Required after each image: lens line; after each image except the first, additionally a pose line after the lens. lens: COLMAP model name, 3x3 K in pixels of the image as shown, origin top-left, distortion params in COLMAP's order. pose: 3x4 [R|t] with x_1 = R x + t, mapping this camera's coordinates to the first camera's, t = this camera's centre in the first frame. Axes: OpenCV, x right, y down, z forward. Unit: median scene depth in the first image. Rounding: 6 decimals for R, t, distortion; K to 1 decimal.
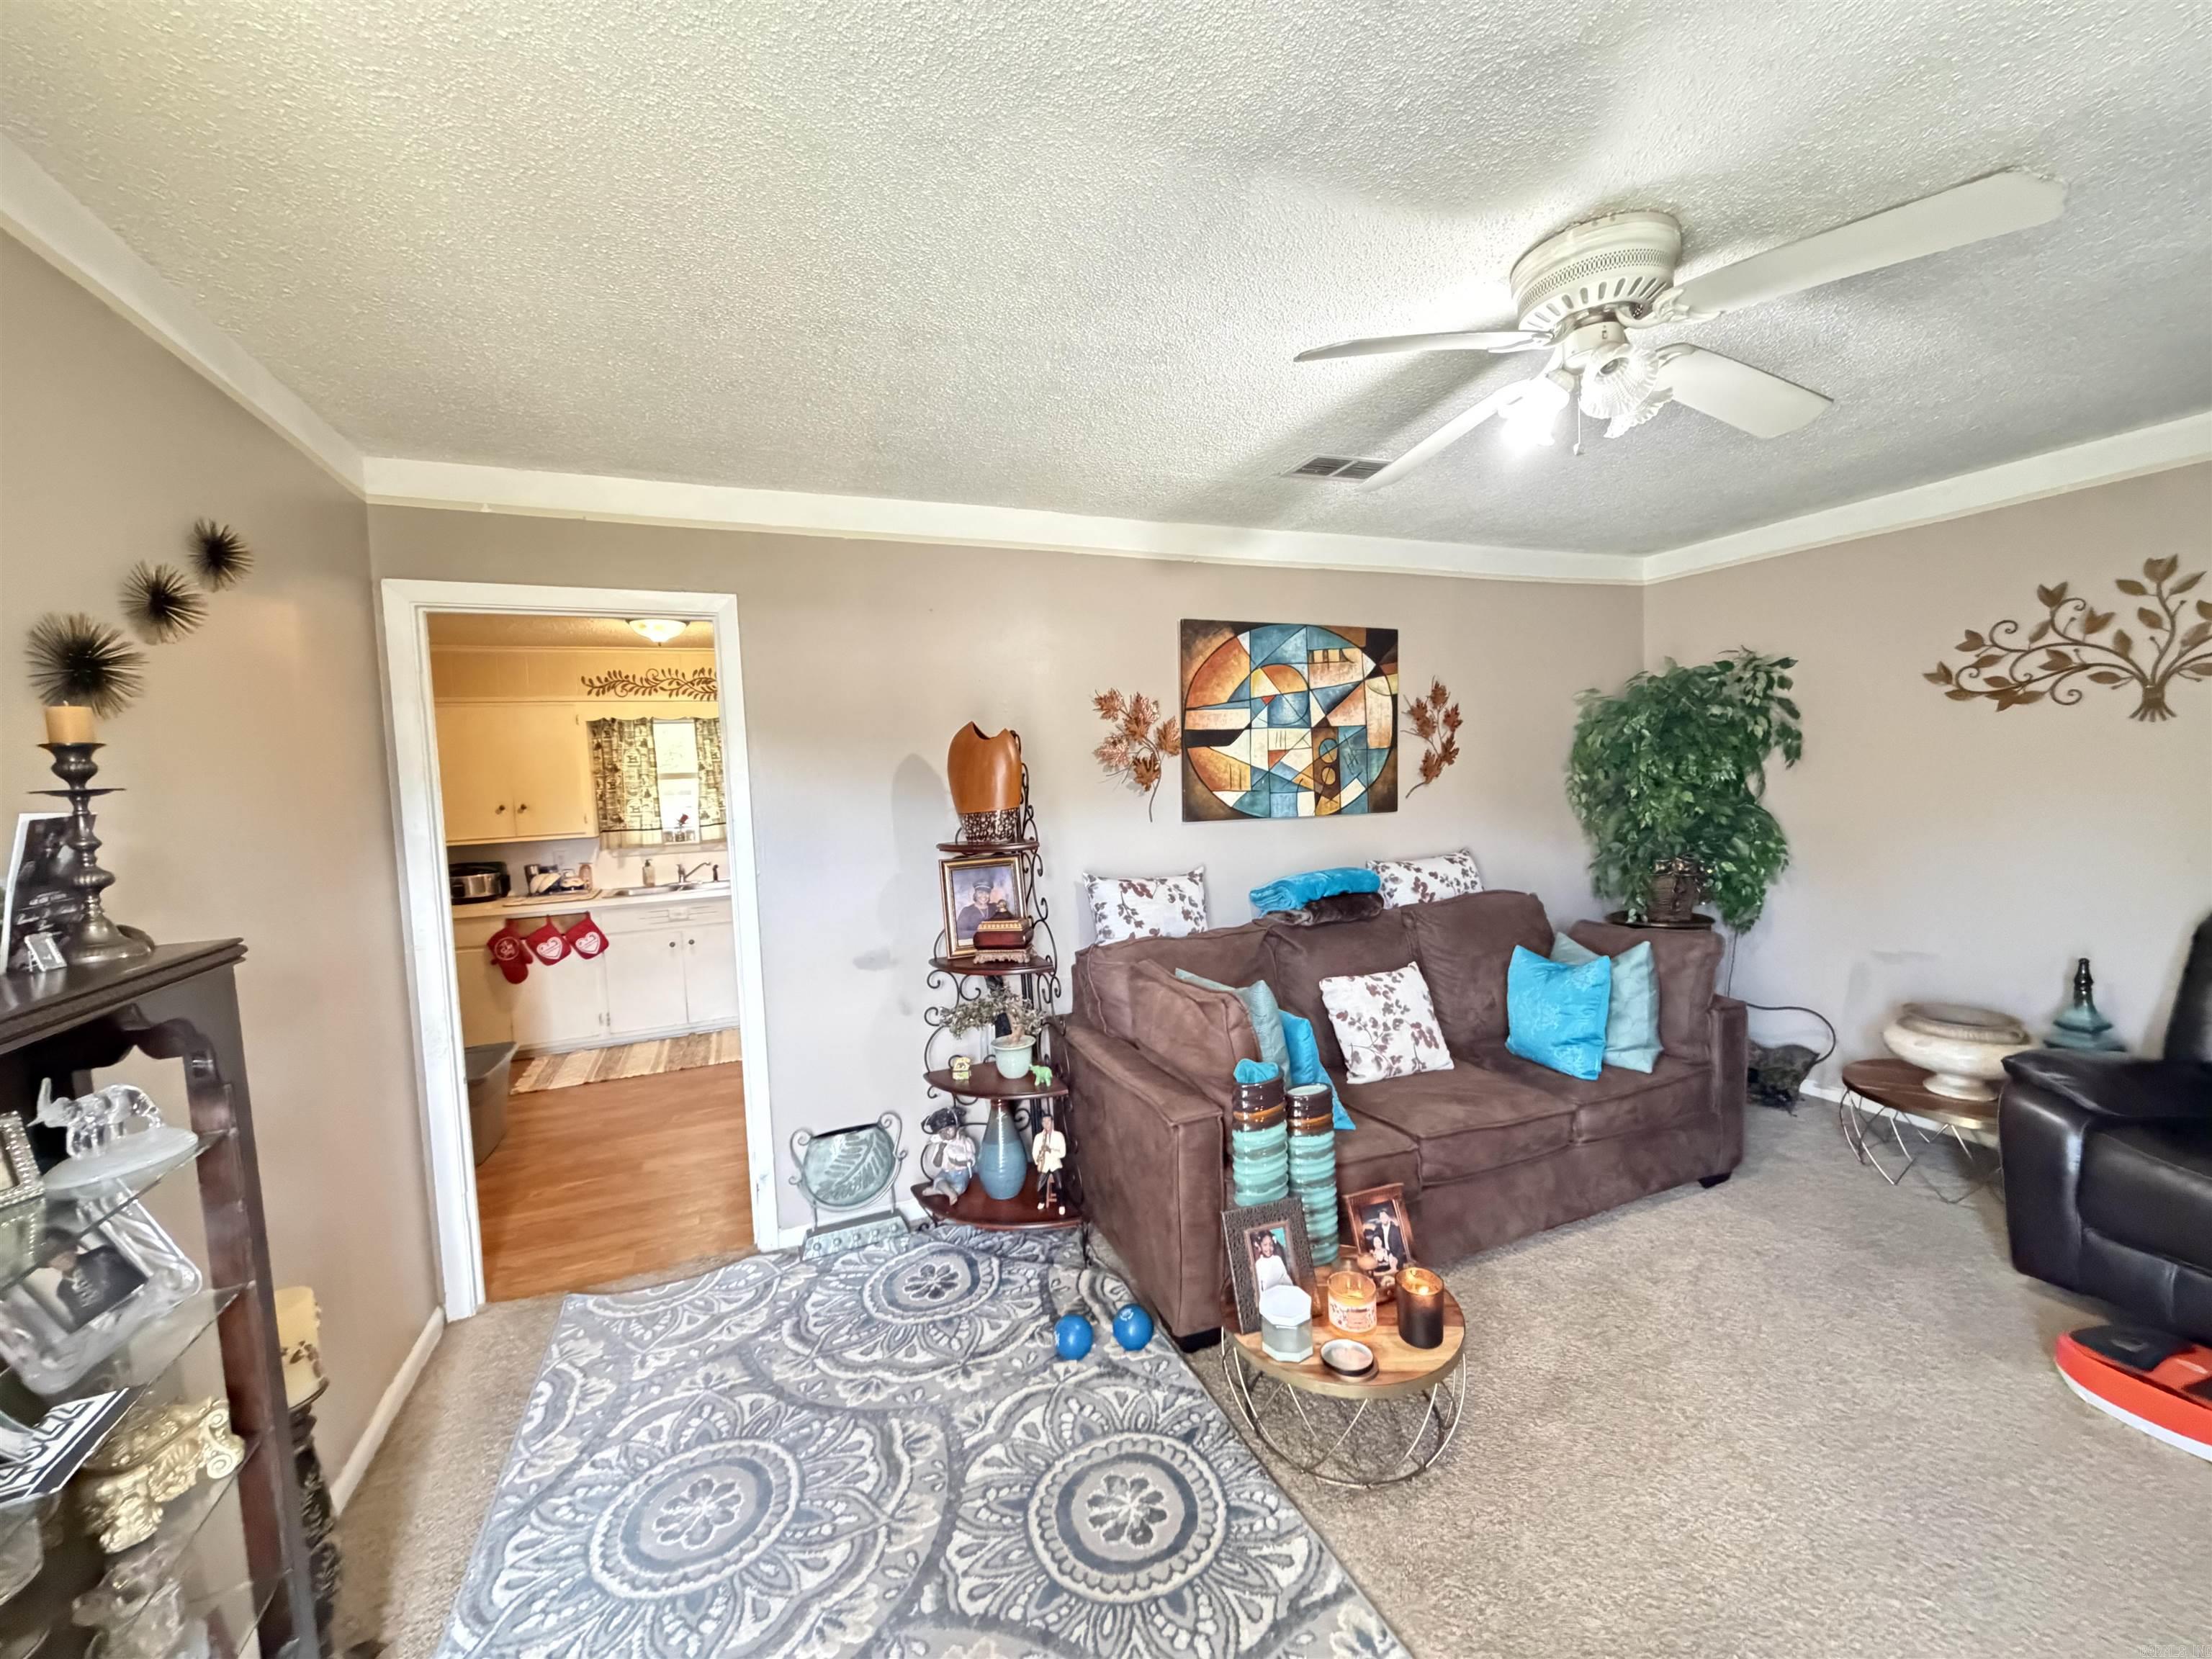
lens RADIAL K [[878.7, 0, 1098.6], [0, 878.7, 831.6], [0, 0, 1]] dist [-0.000100, 0.000222]
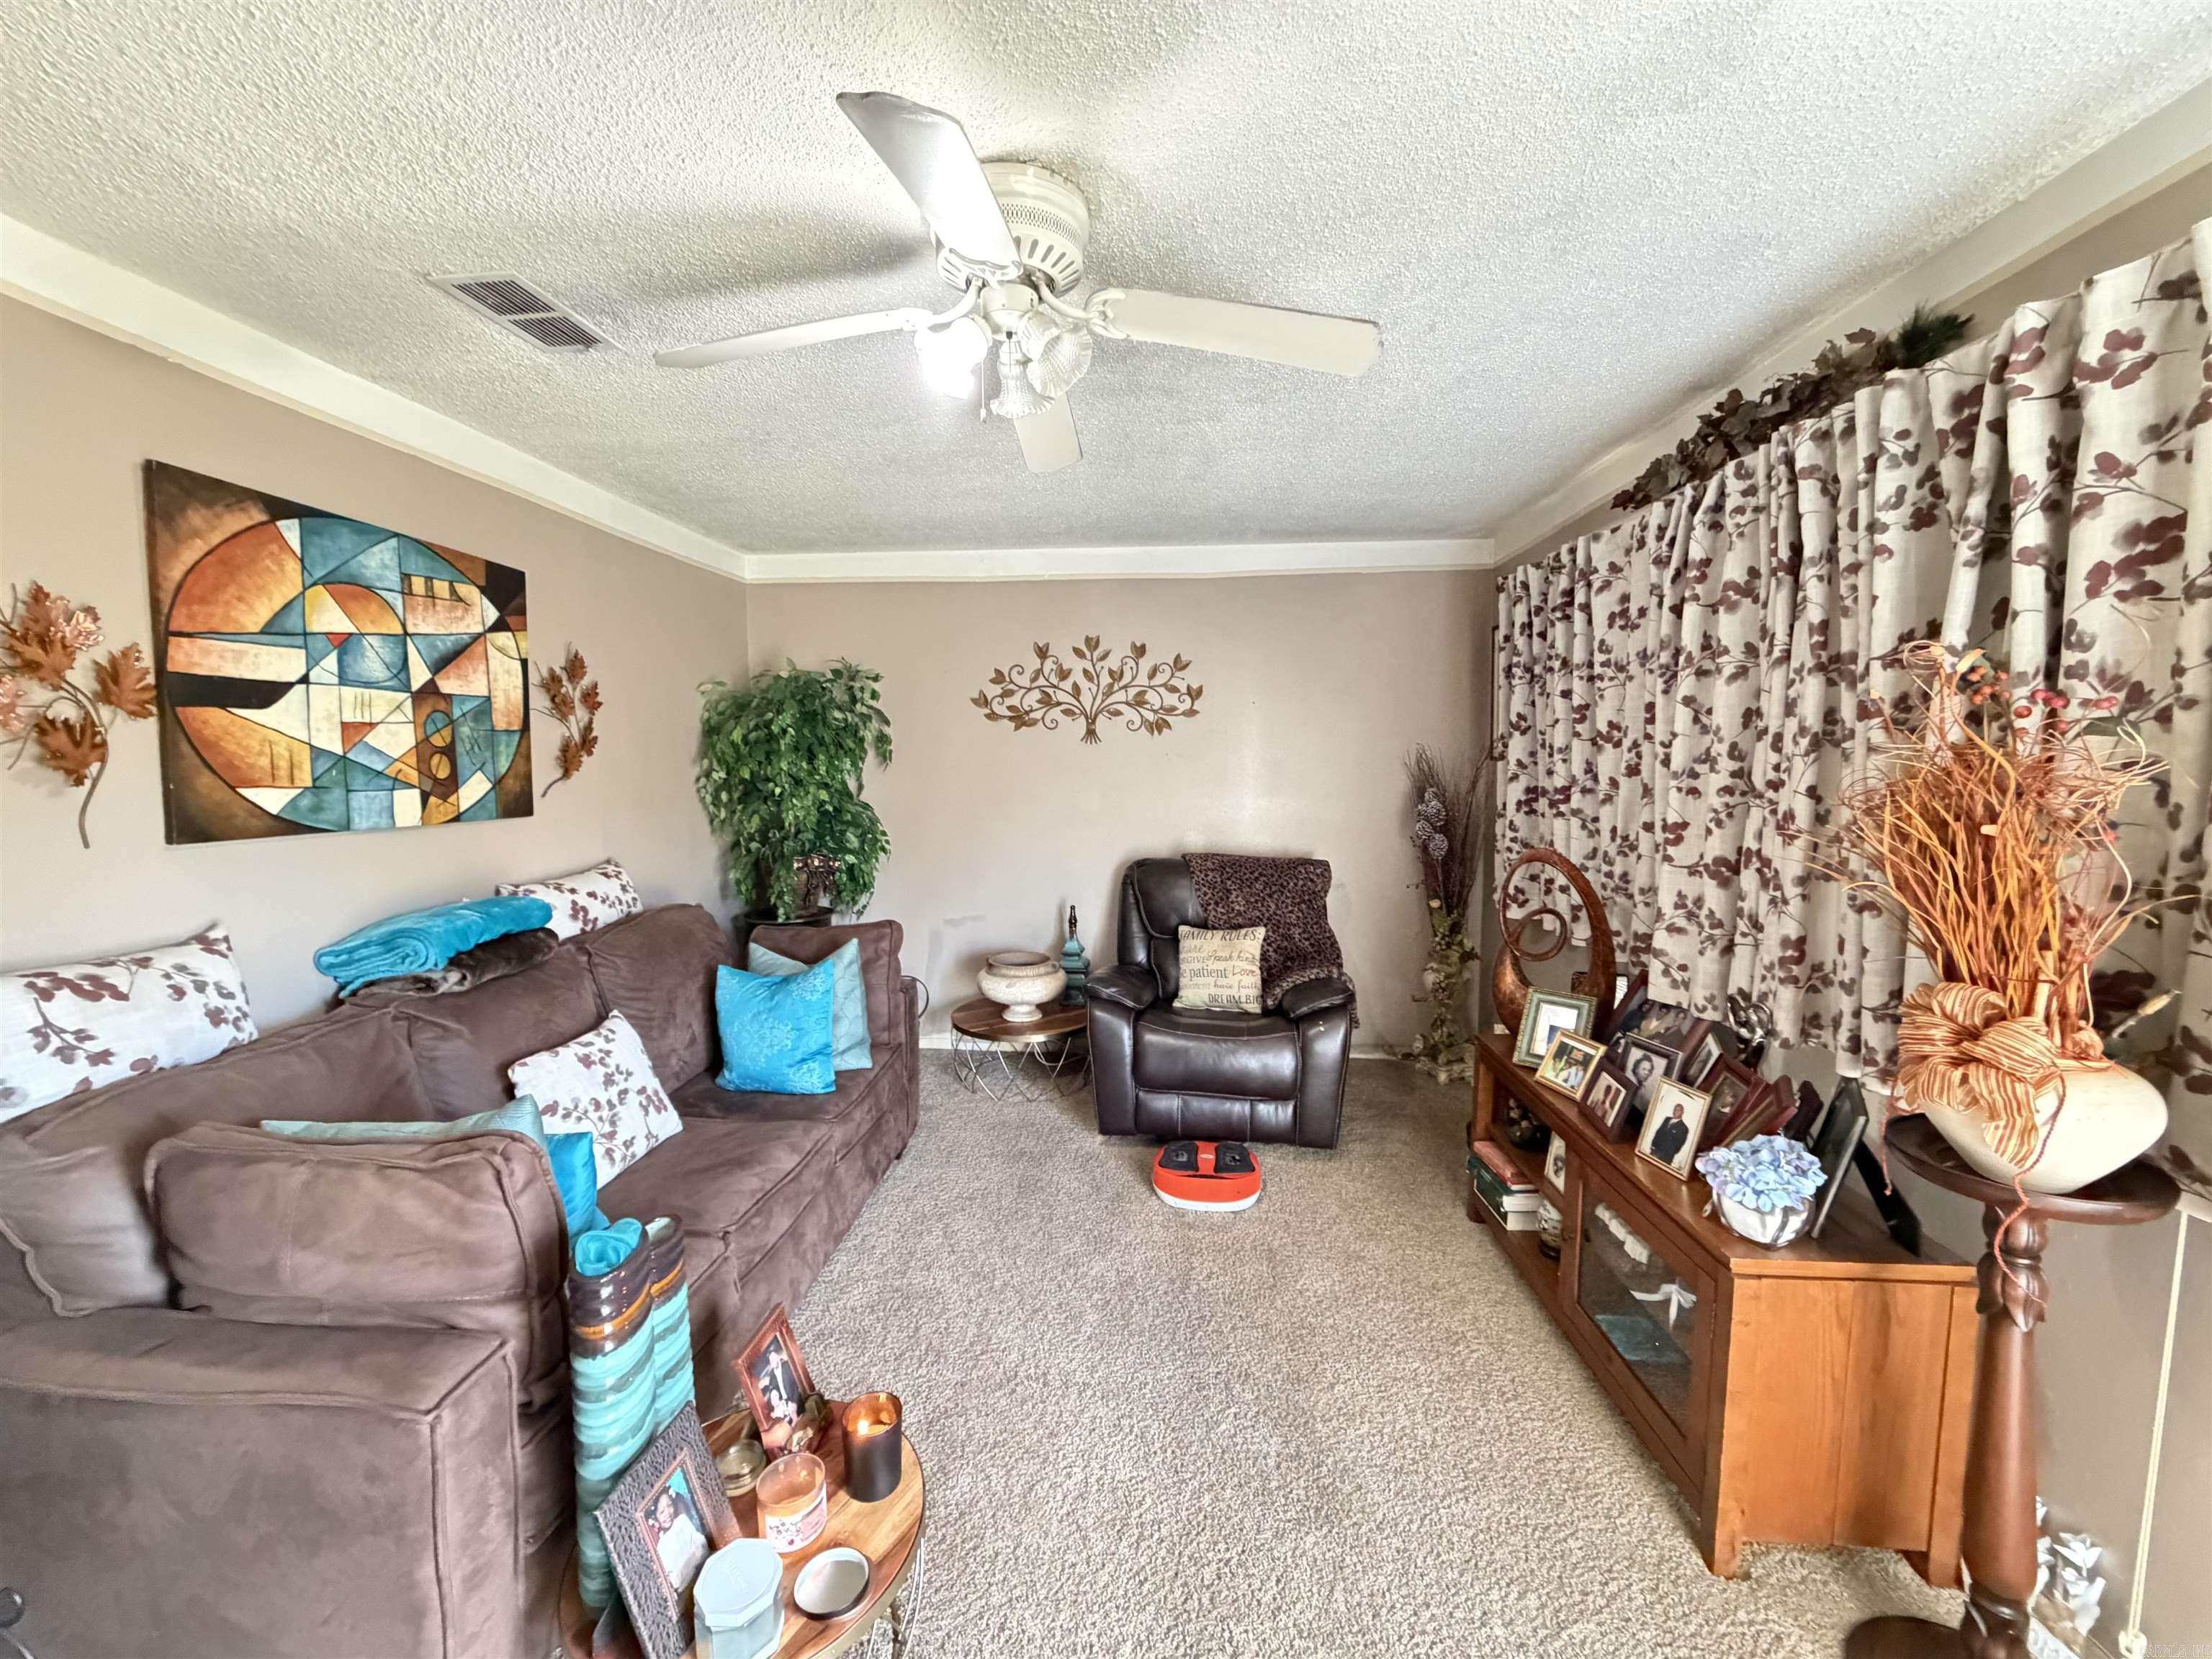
lens RADIAL K [[878.7, 0, 1098.6], [0, 878.7, 831.6], [0, 0, 1]] dist [-0.000100, 0.000222]
pose [[0.450173, -0.040310, 0.892031, -0.124661], [0.040183, 0.998883, 0.024859, -0.009675], [-0.892037, 0.024654, 0.451290, 0.255693]]
